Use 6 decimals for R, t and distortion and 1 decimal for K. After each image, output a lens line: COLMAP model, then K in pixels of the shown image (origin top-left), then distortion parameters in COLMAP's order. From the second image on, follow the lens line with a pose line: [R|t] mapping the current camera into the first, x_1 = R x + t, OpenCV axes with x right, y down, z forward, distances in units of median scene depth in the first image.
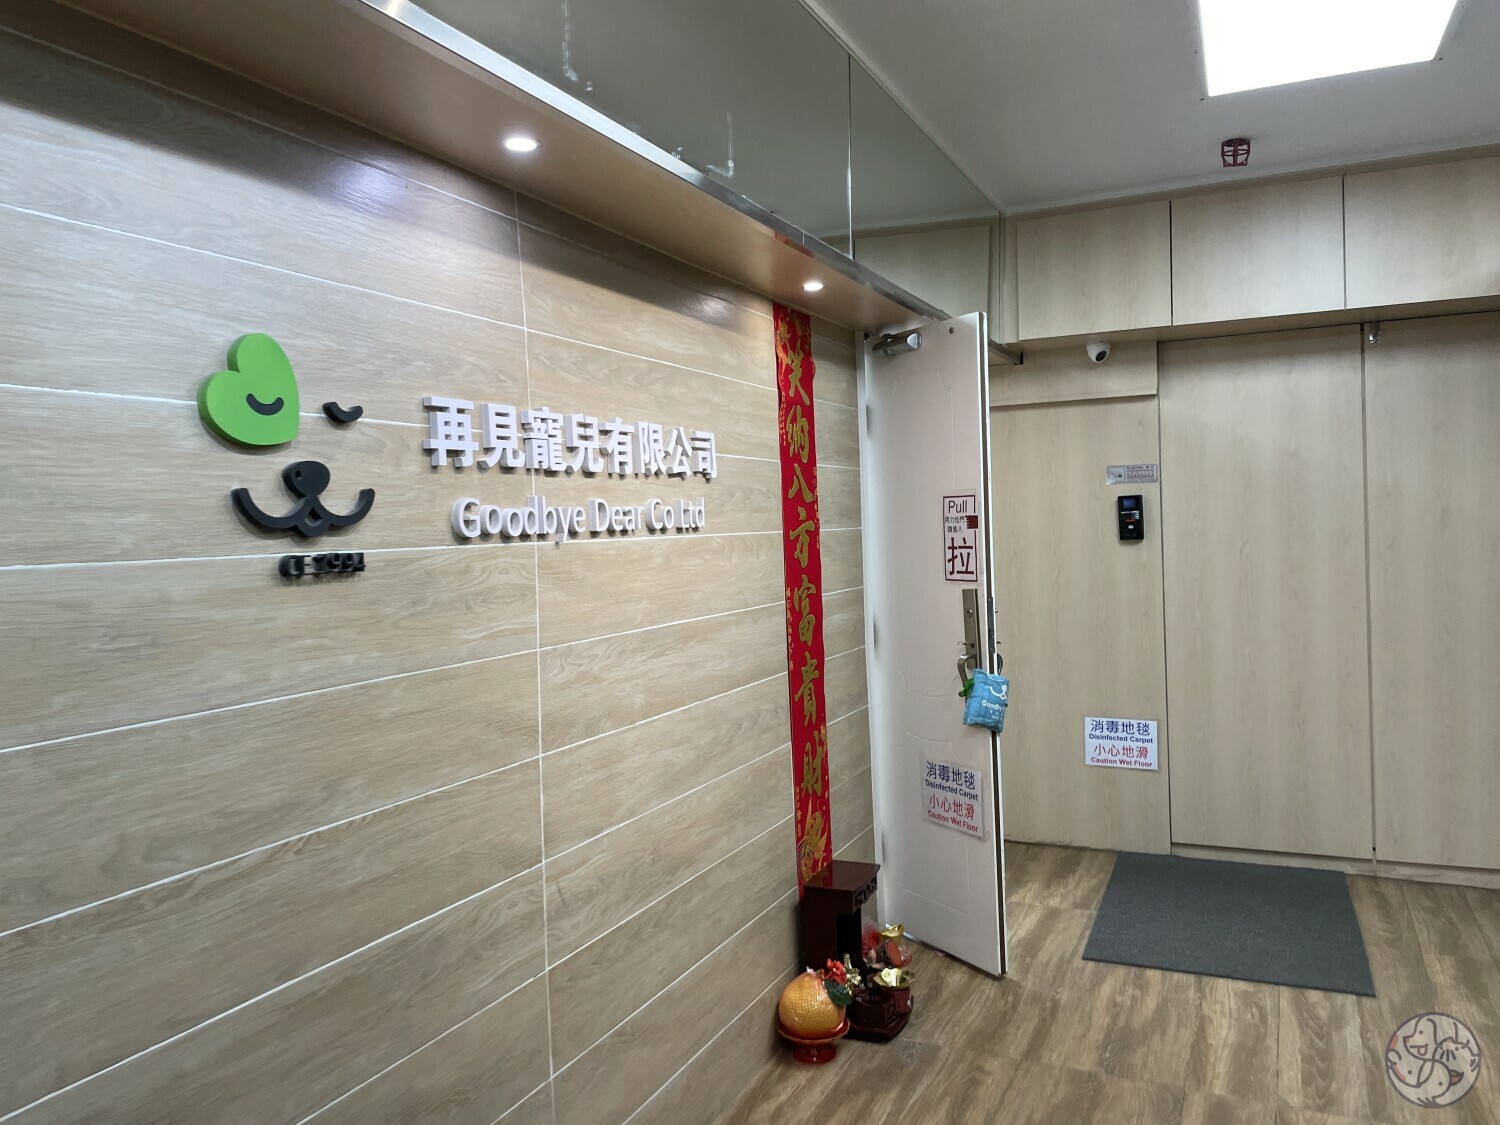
lens RADIAL K [[1162.1, 0, 750.0], [0, 1162.1, 562.5], [0, 0, 1]] dist [0.107966, -0.161748]
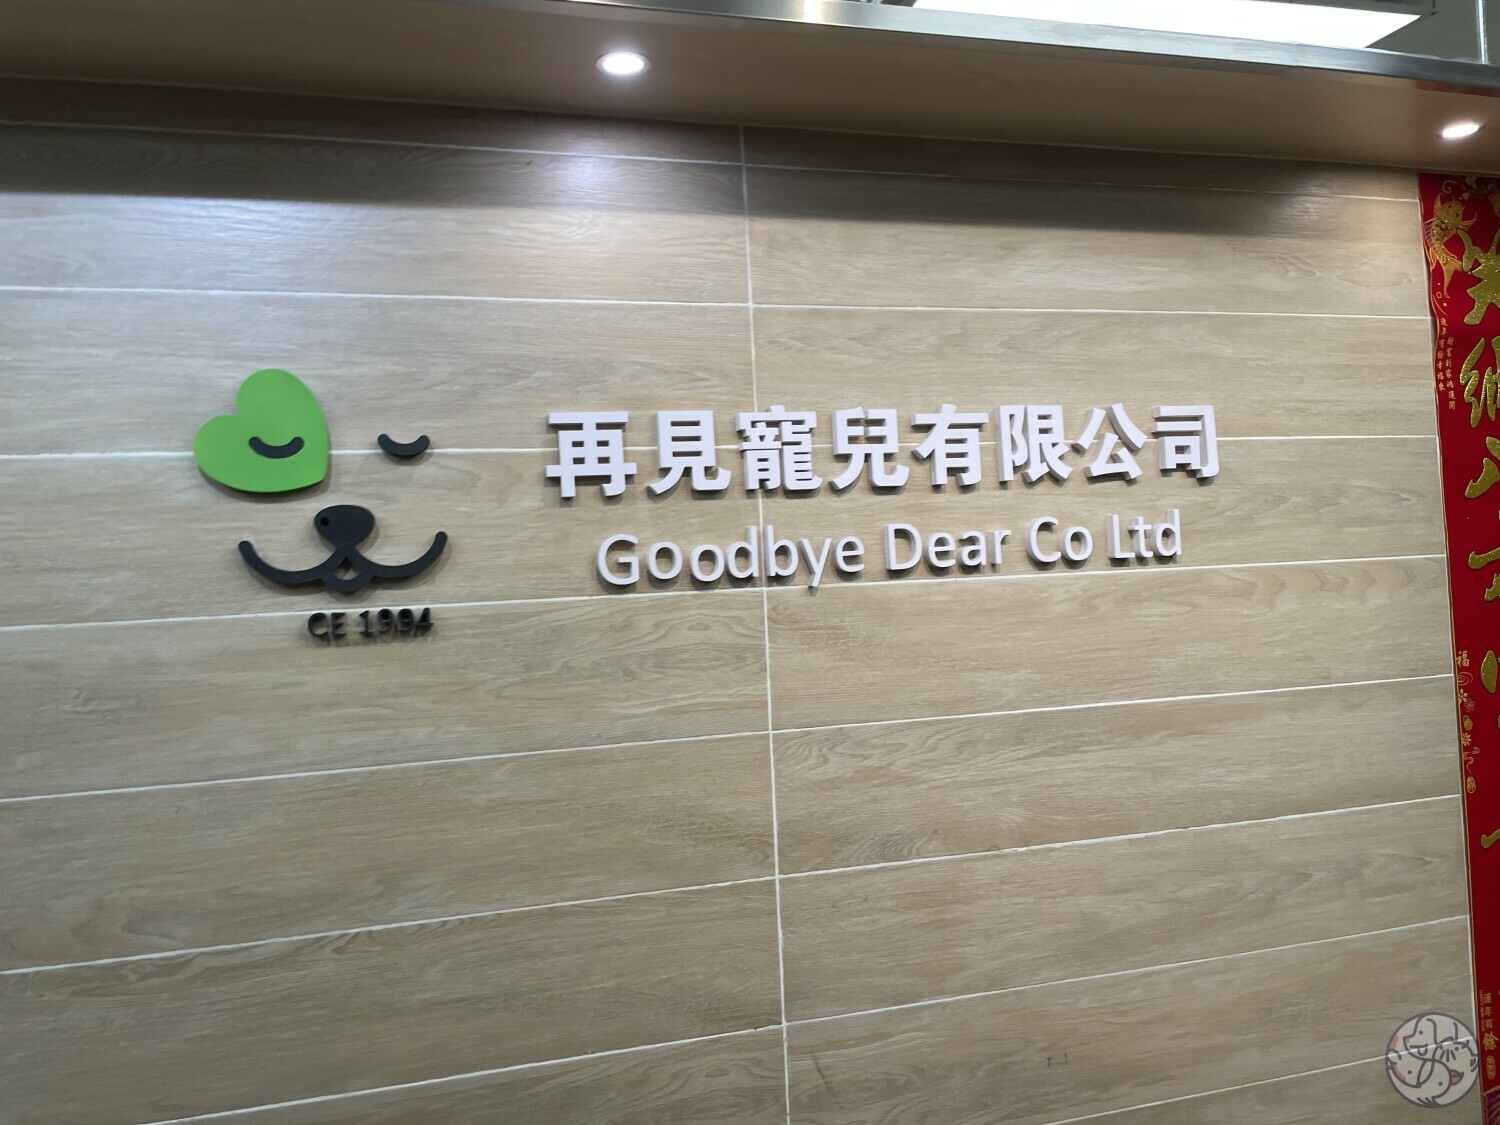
lens RADIAL K [[1162.1, 0, 750.0], [0, 1162.1, 562.5], [0, 0, 1]] dist [0.107966, -0.161748]
pose [[0.649732, -0.011781, -0.760072, 0.426451], [0.003038, 0.999912, -0.012902, -0.027161], [0.760157, 0.006073, 0.649711, 0.576827]]
